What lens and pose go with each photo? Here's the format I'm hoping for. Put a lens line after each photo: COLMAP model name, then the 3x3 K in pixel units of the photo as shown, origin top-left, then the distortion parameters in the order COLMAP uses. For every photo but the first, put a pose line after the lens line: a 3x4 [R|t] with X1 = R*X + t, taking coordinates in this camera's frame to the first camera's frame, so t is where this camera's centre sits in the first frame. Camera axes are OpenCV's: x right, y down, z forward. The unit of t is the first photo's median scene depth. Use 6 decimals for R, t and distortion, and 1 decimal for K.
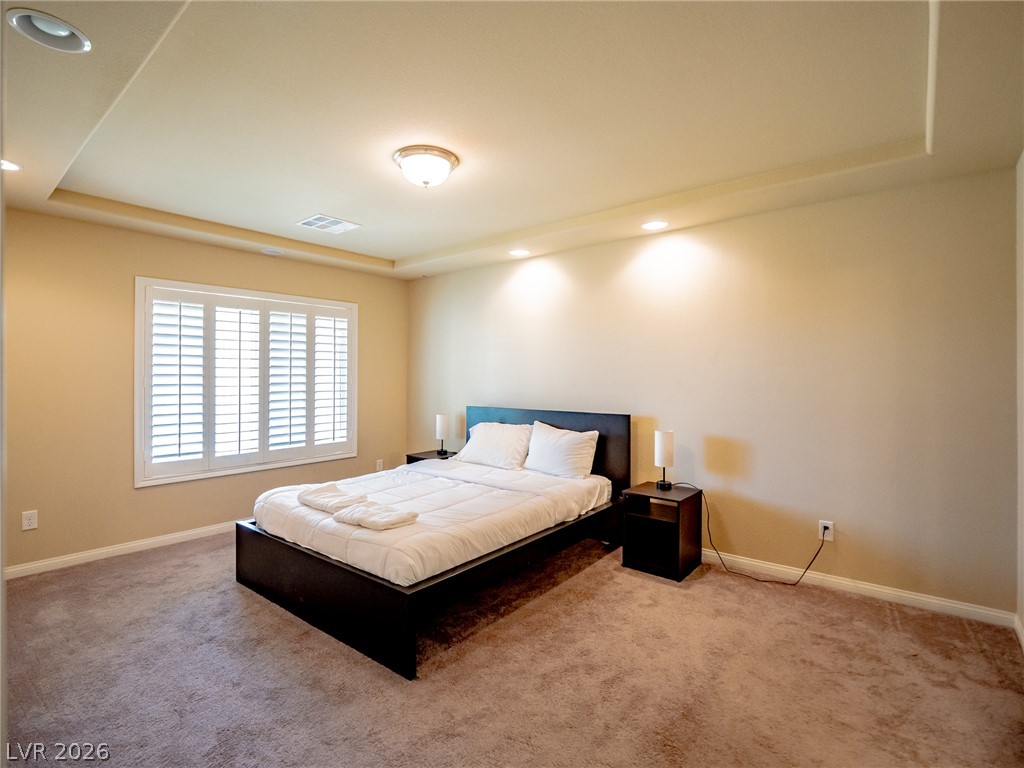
lens RADIAL K [[499.6, 0, 514.9], [0, 499.6, 385.7], [0, 0, 1]] dist [-0.009509, 0.001125]
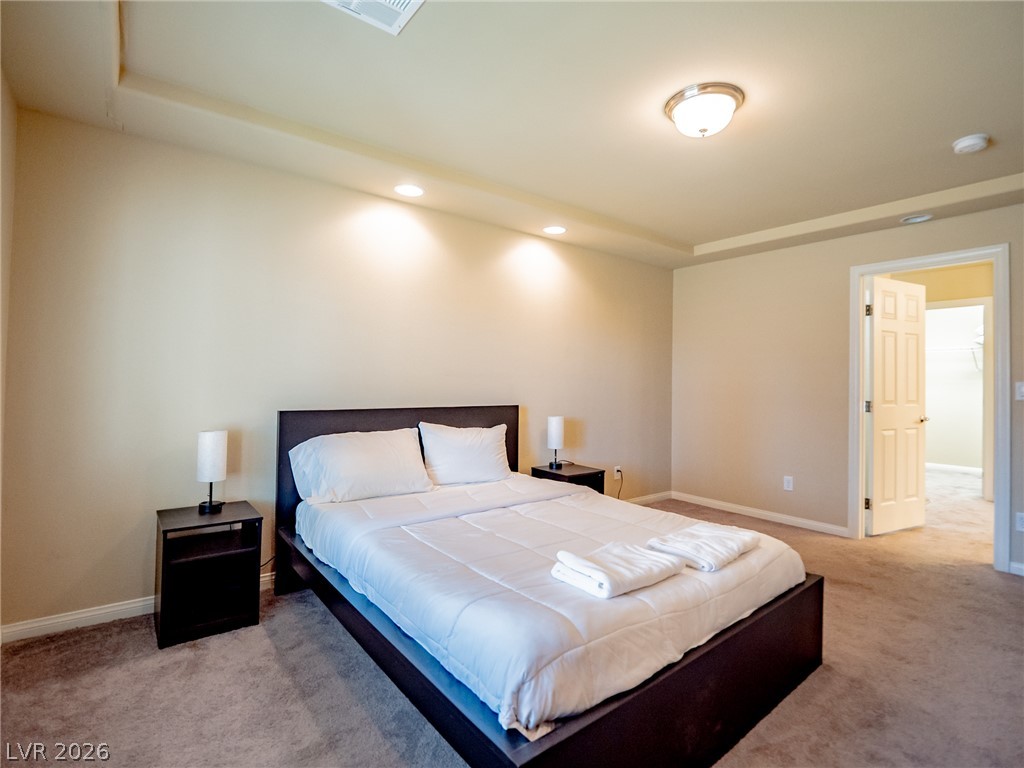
lens RADIAL K [[499.6, 0, 515.6], [0, 499.6, 376.3], [0, 0, 1]] dist [-0.009509, 0.001125]
pose [[0.203868, 0.013614, 0.978904, -0.736284], [-0.001365, 0.999906, -0.013622, 0.012169], [-0.978998, 0.001441, 0.203867, 0.772157]]
